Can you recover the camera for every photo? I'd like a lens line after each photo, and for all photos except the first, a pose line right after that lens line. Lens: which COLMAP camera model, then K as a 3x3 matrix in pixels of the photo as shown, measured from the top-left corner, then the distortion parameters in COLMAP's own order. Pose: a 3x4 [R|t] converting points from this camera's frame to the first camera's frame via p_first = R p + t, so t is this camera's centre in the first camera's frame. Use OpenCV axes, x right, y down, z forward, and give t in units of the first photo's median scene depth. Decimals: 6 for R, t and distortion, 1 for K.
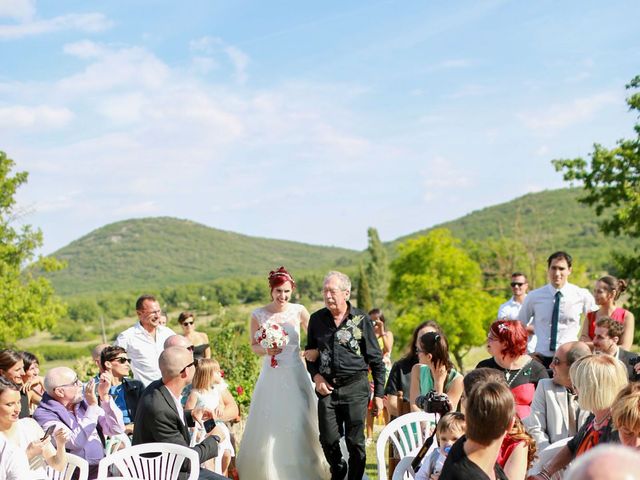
lens RADIAL K [[1021.0, 0, 320.0], [0, 1021.0, 240.0], [0, 0, 1]] dist [0.015643, 0.143573]
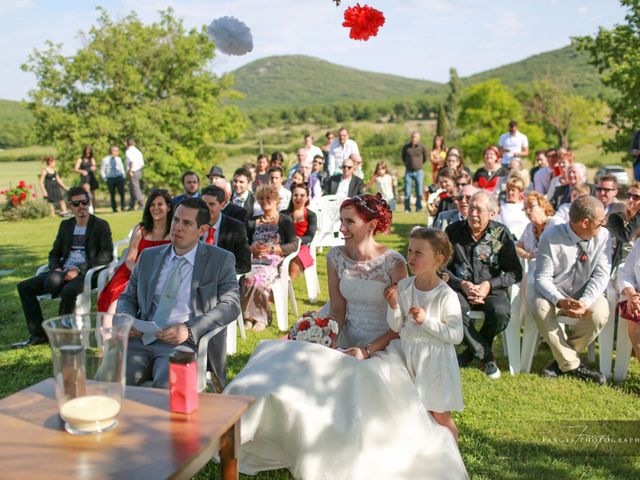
lens RADIAL K [[1021.0, 0, 320.0], [0, 1021.0, 240.0], [0, 0, 1]] dist [0.015643, 0.143573]
pose [[0.995196, 0.042708, -0.088094, 0.005144], [-0.025104, 0.981068, 0.192030, -0.041665], [0.094628, -0.188896, 0.977427, -0.360241]]
